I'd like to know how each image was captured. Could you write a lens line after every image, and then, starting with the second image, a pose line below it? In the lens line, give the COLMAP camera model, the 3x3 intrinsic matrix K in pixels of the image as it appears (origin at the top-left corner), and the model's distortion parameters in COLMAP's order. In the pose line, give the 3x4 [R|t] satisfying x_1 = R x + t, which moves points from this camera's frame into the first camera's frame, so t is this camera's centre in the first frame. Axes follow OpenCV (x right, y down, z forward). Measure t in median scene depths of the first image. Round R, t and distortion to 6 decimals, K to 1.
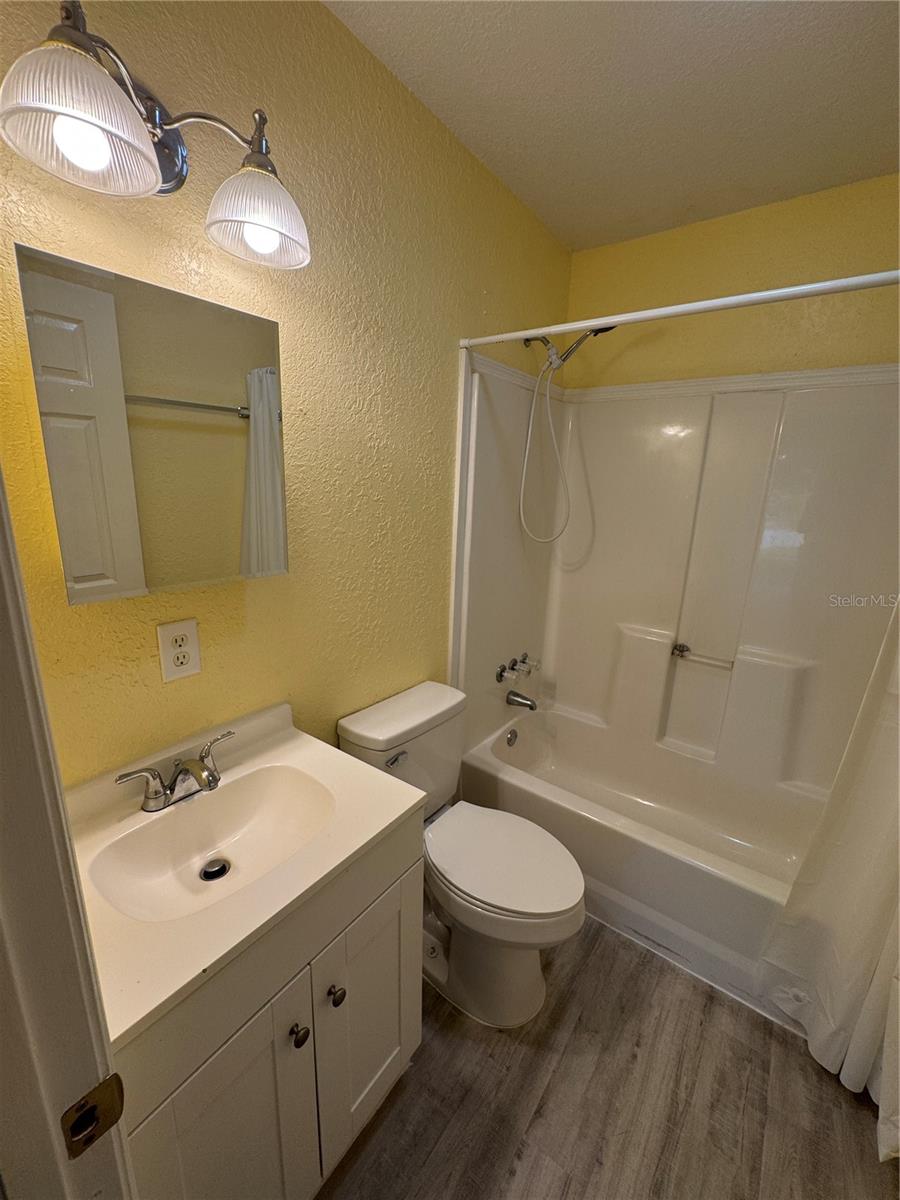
lens RADIAL K [[486.5, 0, 443.6], [0, 486.5, 598.6], [0, 0, 1]] dist [-0.005521, 0.000527]
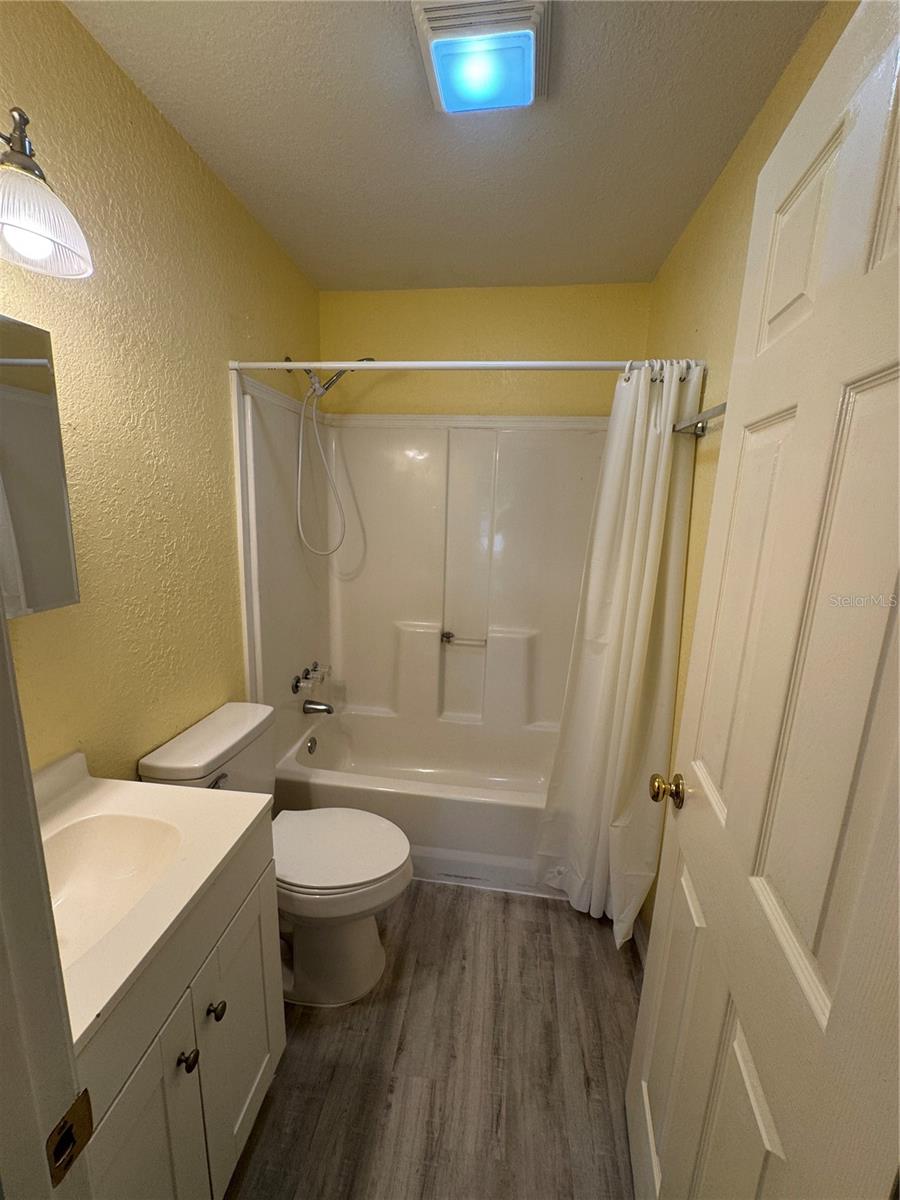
lens RADIAL K [[486.5, 0, 443.6], [0, 486.5, 598.6], [0, 0, 1]] dist [-0.005521, 0.000527]
pose [[0.875060, -0.101714, 0.473206, -0.113139], [0.114669, 0.993403, 0.001480, 0.011712], [-0.470235, 0.052966, 0.880950, -0.087520]]
